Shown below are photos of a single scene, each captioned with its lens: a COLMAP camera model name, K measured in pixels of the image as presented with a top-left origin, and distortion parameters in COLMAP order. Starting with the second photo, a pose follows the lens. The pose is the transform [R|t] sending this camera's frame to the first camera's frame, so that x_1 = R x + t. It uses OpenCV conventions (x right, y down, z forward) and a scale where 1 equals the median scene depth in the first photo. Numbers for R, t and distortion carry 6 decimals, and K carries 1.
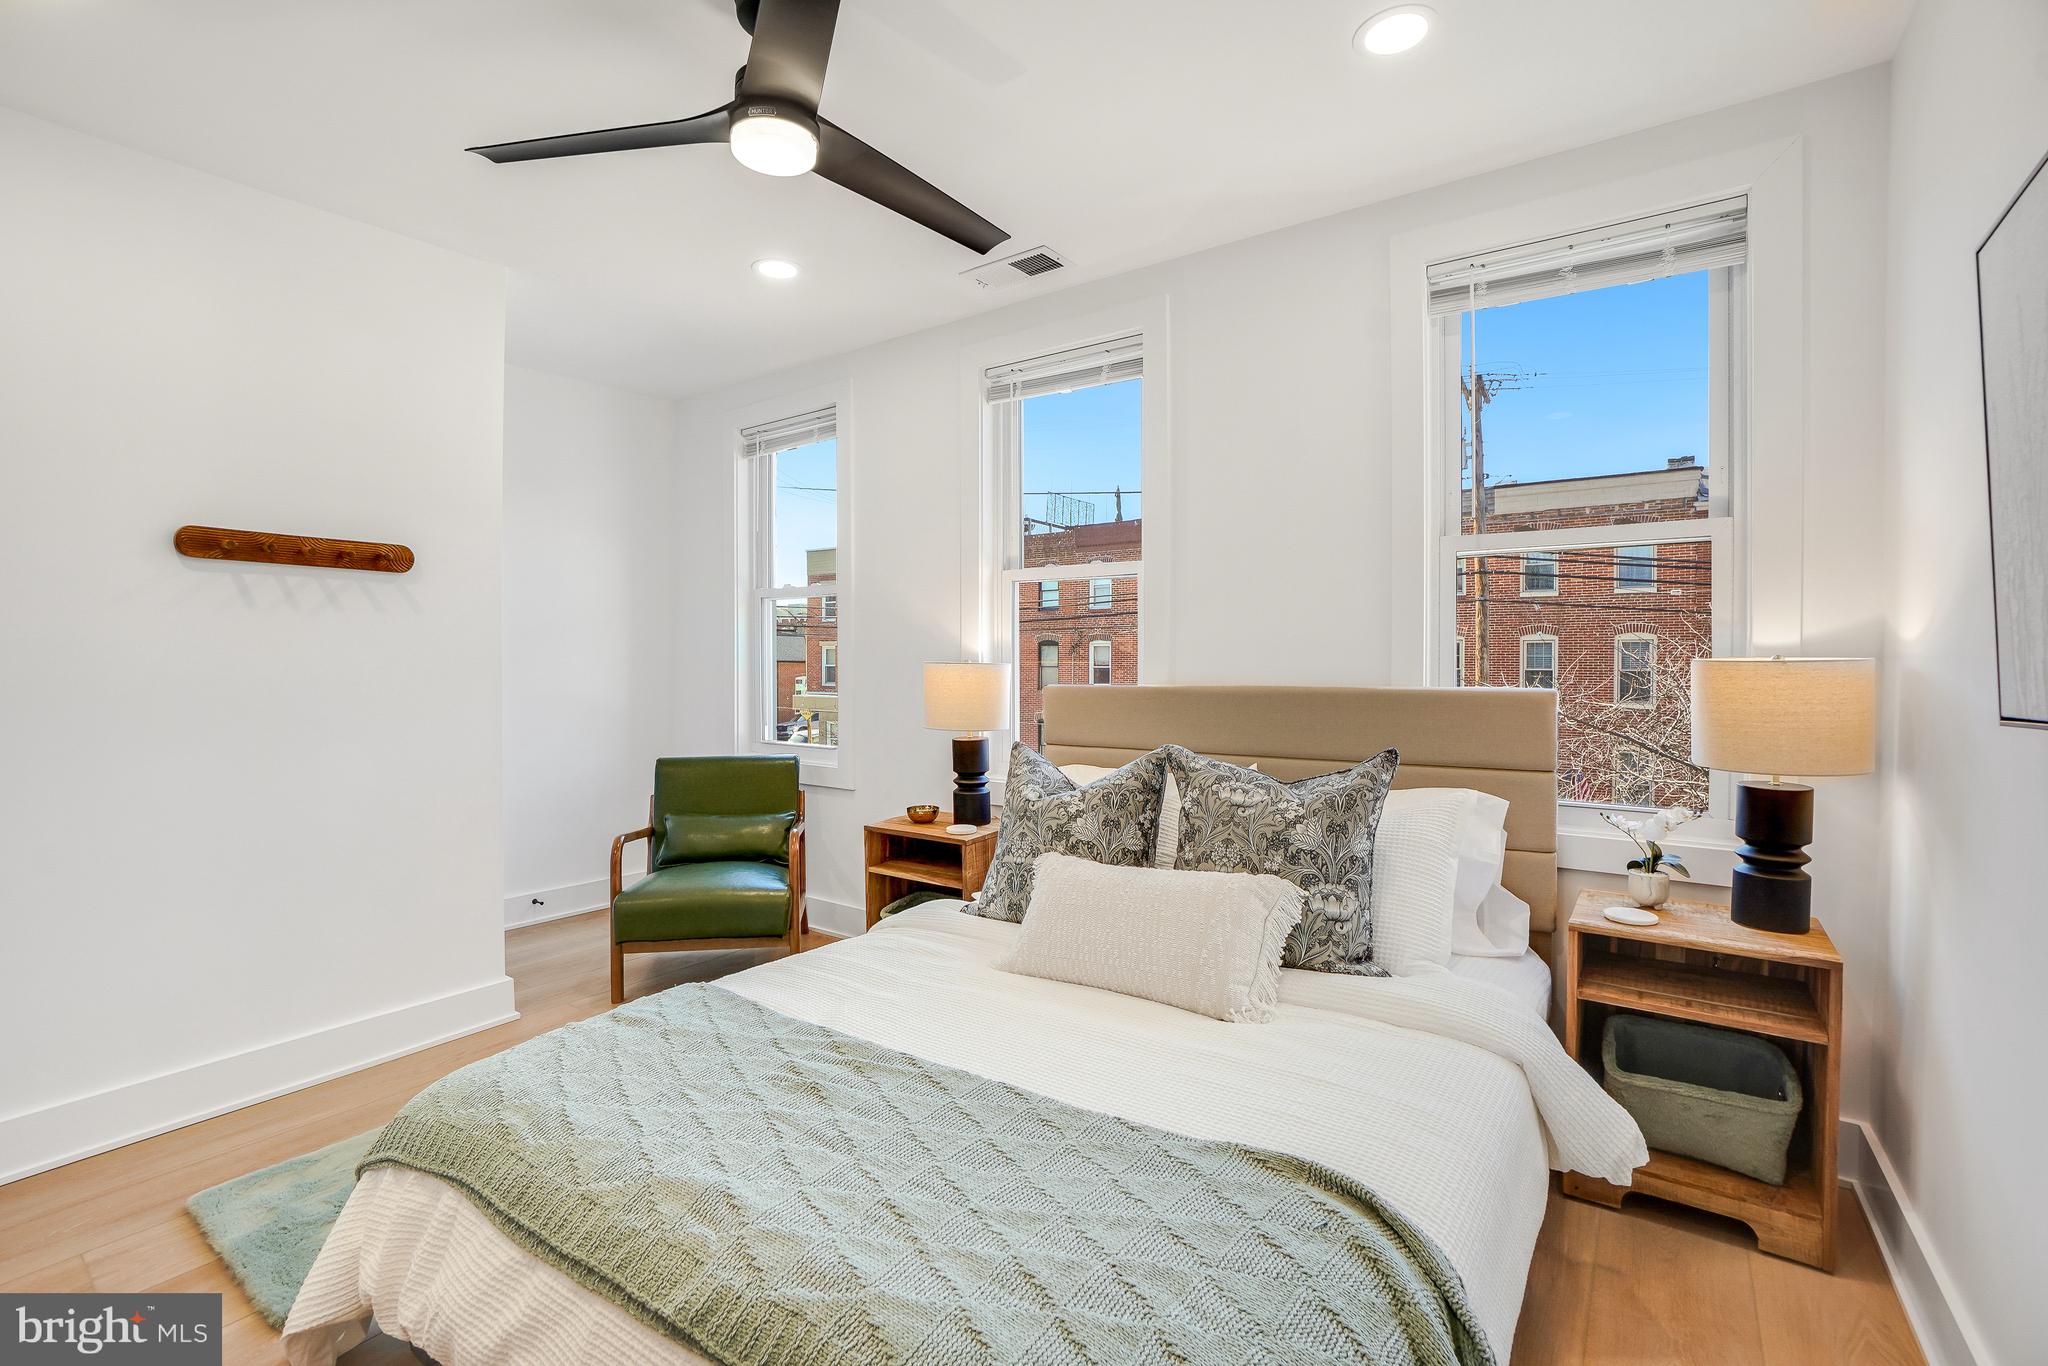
lens RADIAL K [[907.7, 0, 1024.0], [0, 907.7, 683.0], [0, 0, 1]] dist [-0.034261, 0.000234]
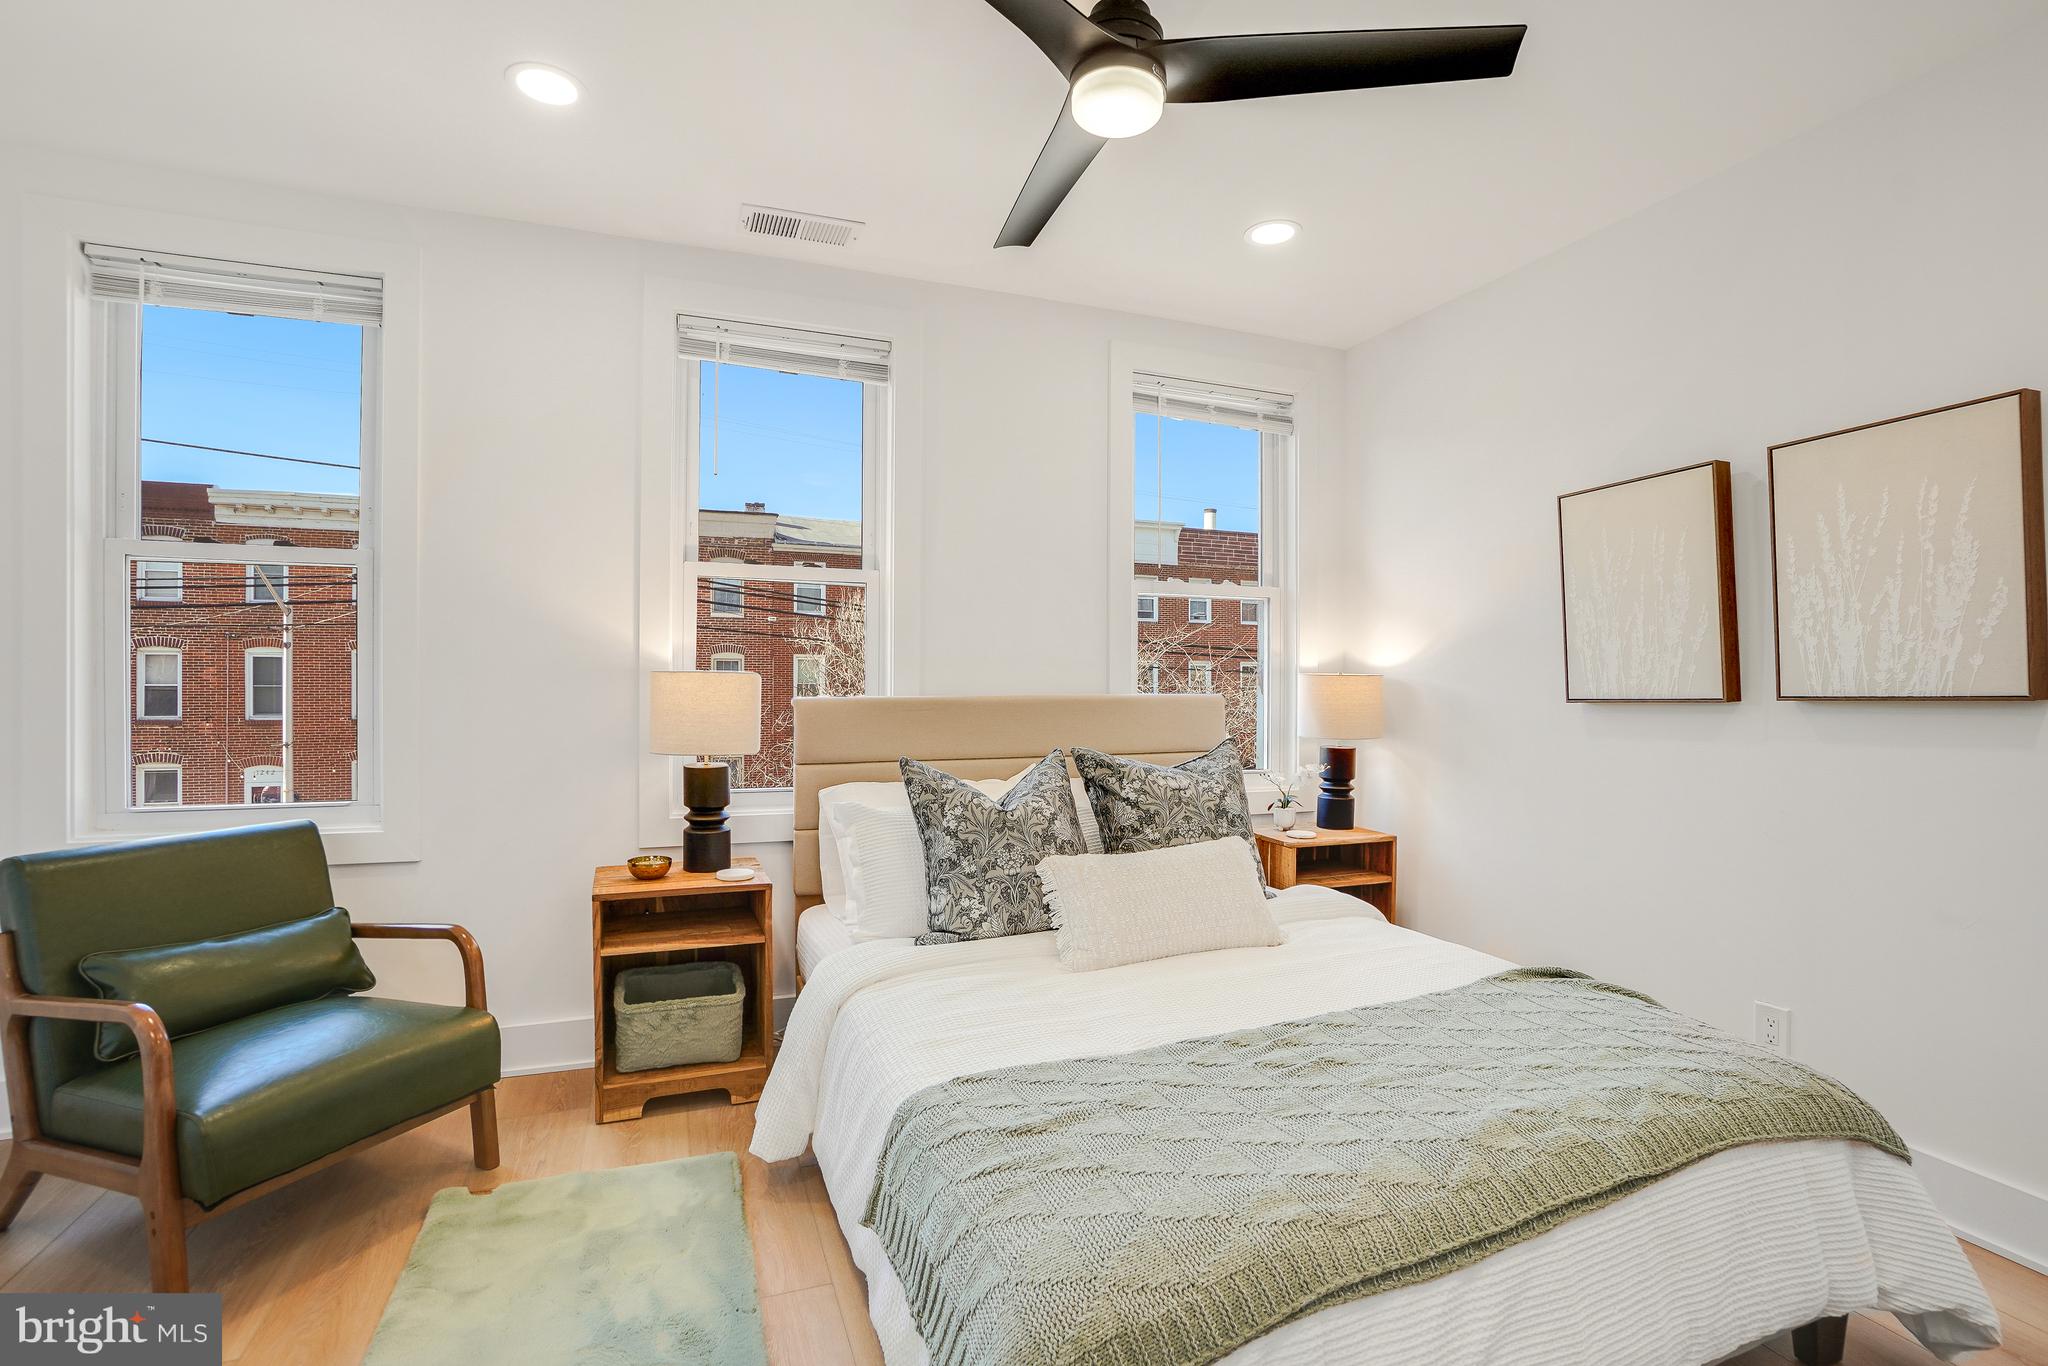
lens RADIAL K [[928.6, 0, 1021.6], [0, 928.6, 690.4], [0, 0, 1]] dist [-0.065123, 0.025761]
pose [[0.556087, -0.005292, 0.831107, -0.591766], [0.013362, 0.999907, -0.002573, 0.000803], [-0.831017, 0.012536, 0.556106, 0.303003]]
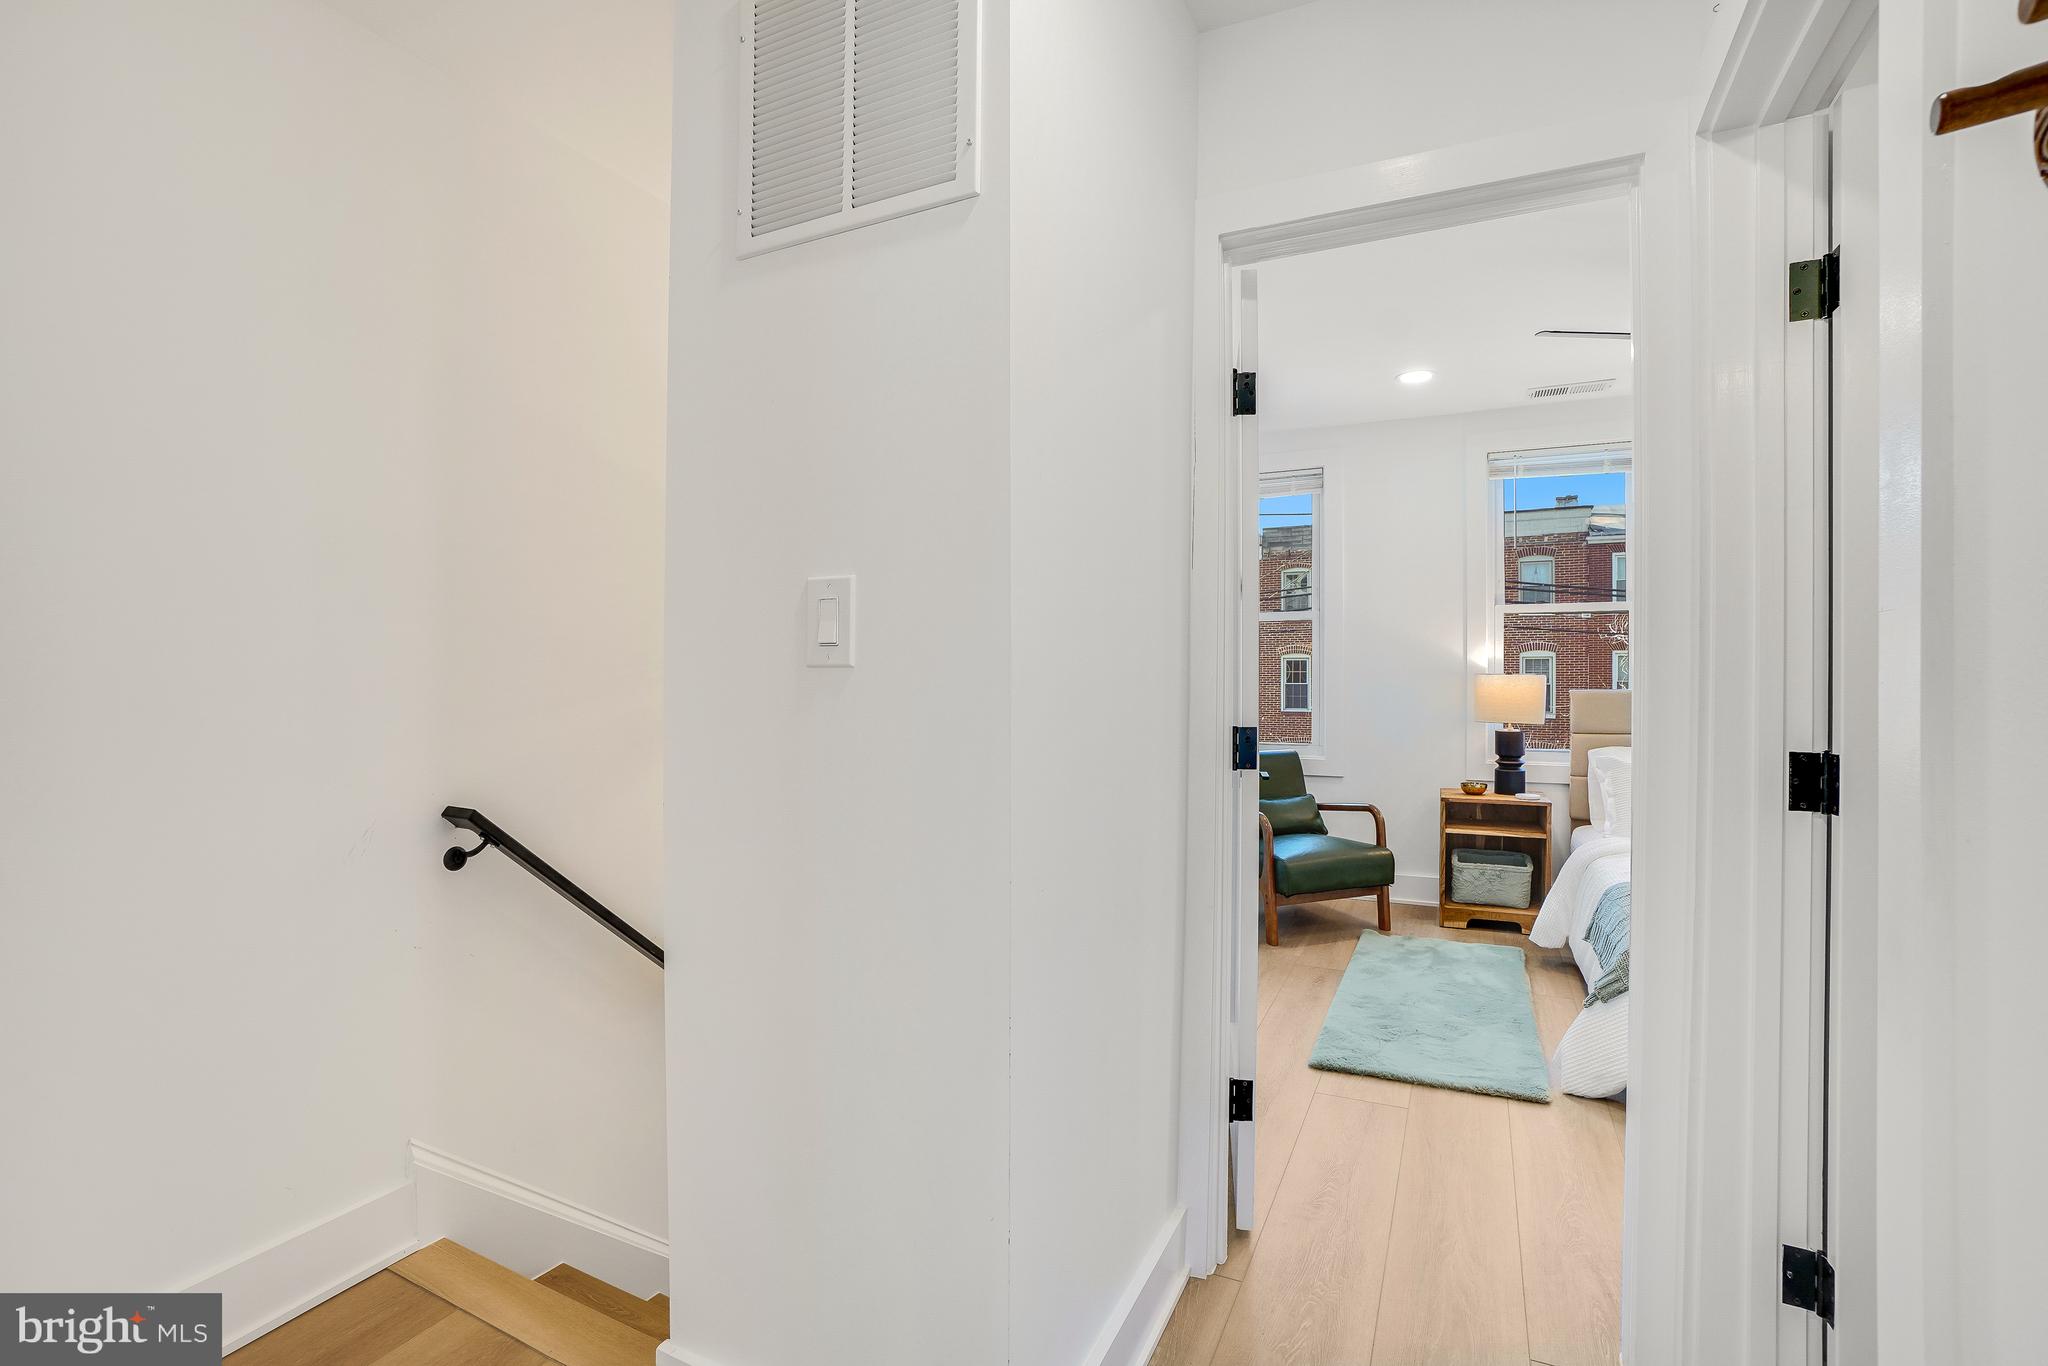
lens RADIAL K [[907.7, 0, 1024.0], [0, 907.7, 683.0], [0, 0, 1]] dist [-0.034261, 0.000234]
pose [[0.988630, -0.001604, 0.150357, -0.963255], [0.004177, 0.999850, -0.016801, 0.011146], [-0.150308, 0.017238, 0.988489, -0.196050]]
